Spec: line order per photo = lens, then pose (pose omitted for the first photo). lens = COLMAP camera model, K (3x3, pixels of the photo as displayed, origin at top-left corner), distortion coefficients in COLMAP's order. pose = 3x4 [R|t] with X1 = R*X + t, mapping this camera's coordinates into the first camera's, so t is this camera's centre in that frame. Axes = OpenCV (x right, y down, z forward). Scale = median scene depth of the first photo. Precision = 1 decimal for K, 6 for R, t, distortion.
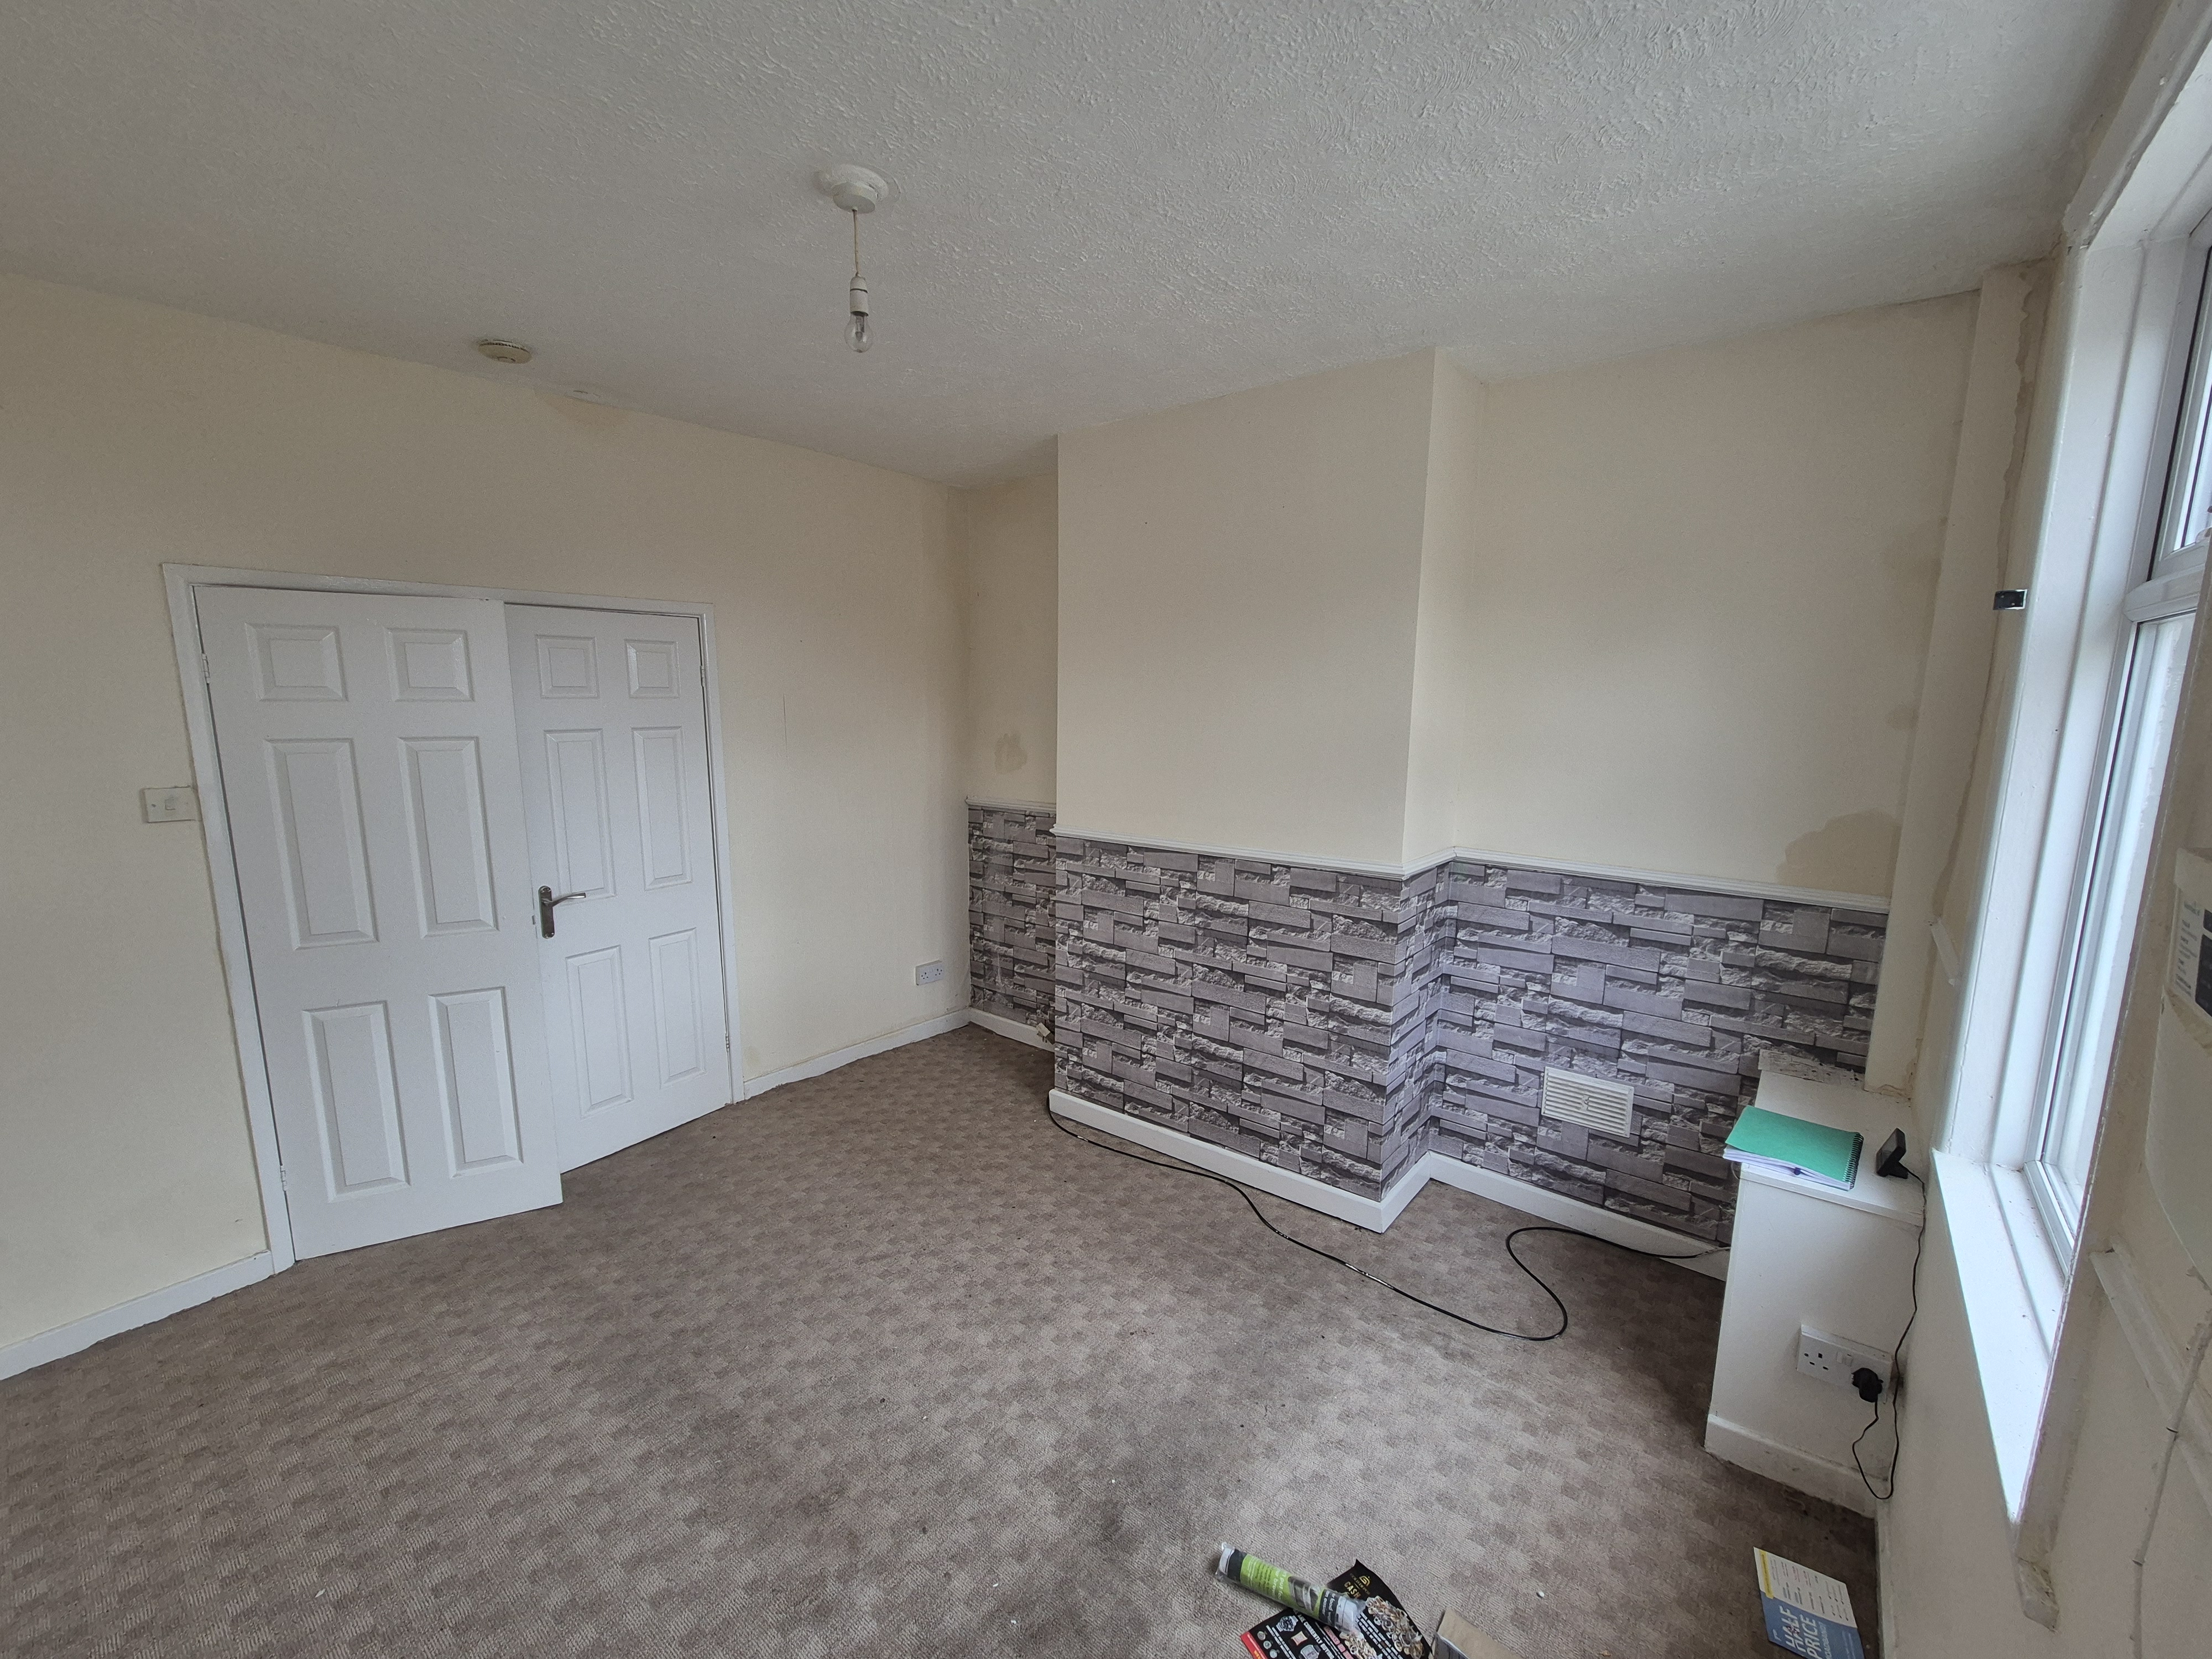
lens RADIAL K [[905.0, 0, 1113.6], [0, 905.0, 845.1], [0, 0, 1]] dist [0.000995, 0.003460]
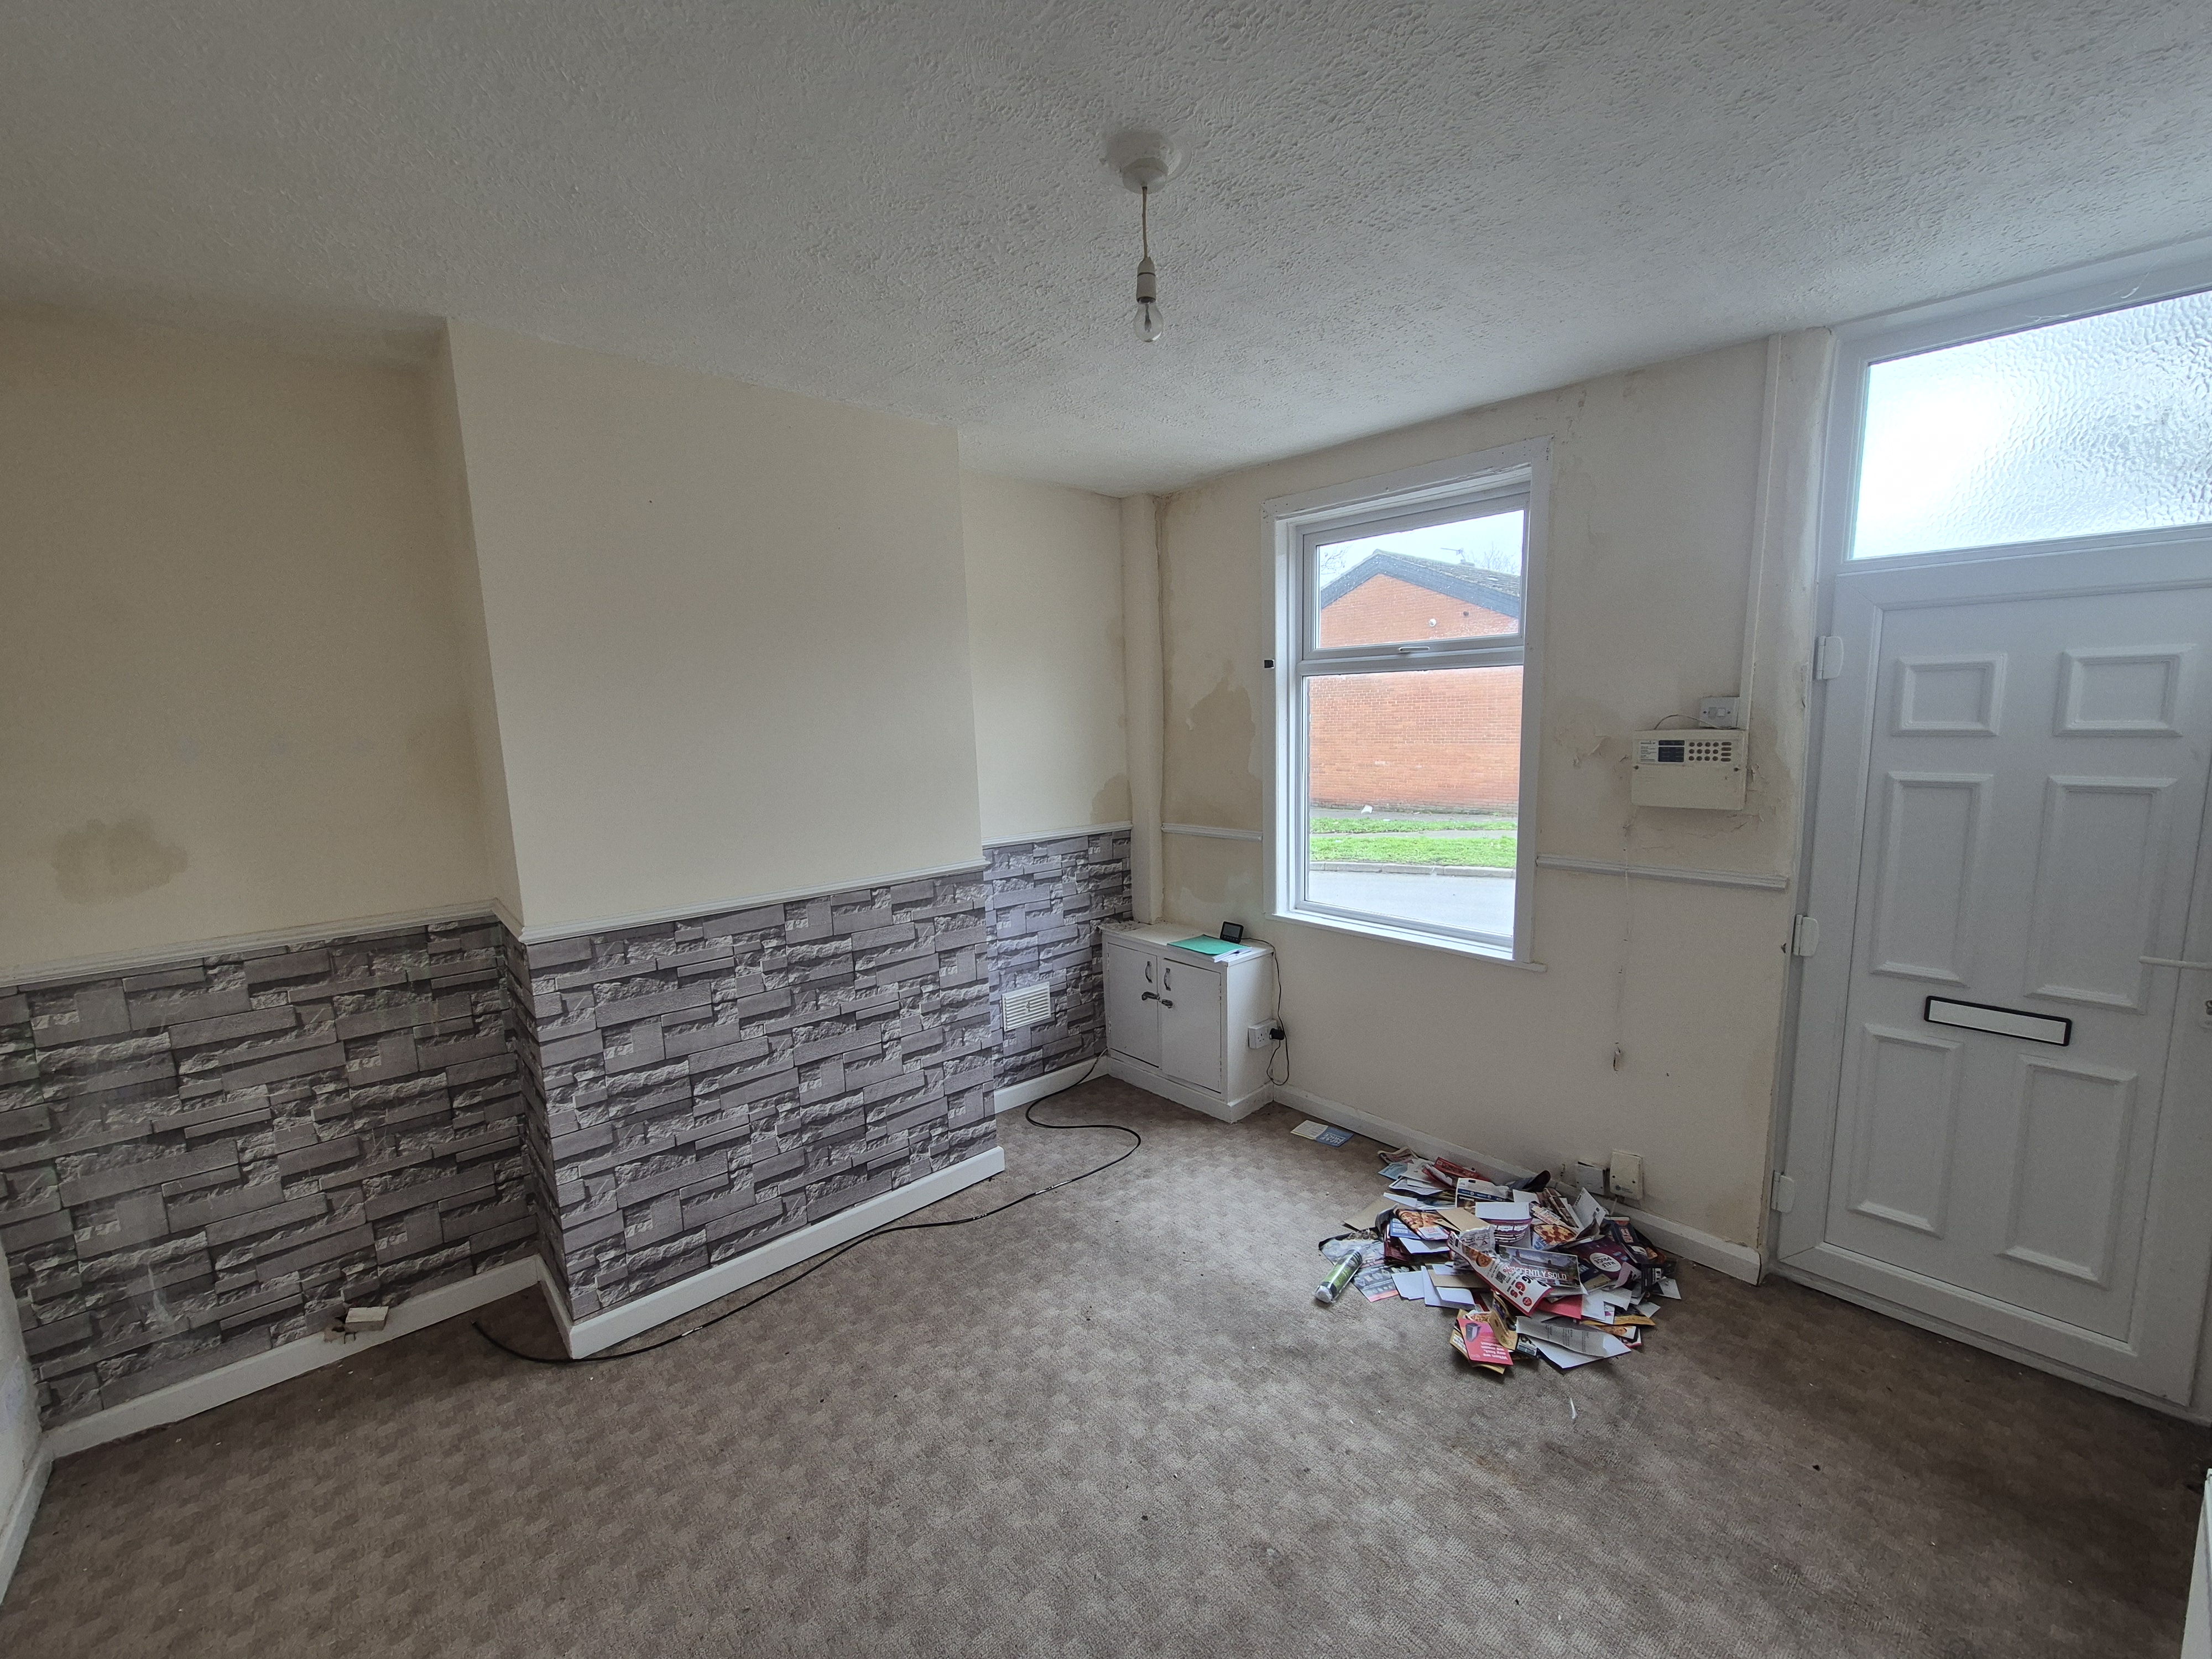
lens RADIAL K [[905.0, 0, 1113.6], [0, 905.0, 845.1], [0, 0, 1]] dist [0.000995, 0.003460]
pose [[0.167213, -0.155019, 0.973658, -0.702686], [0.187314, 0.974569, 0.122995, -0.093190], [-0.967963, 0.161813, 0.191998, 0.524376]]
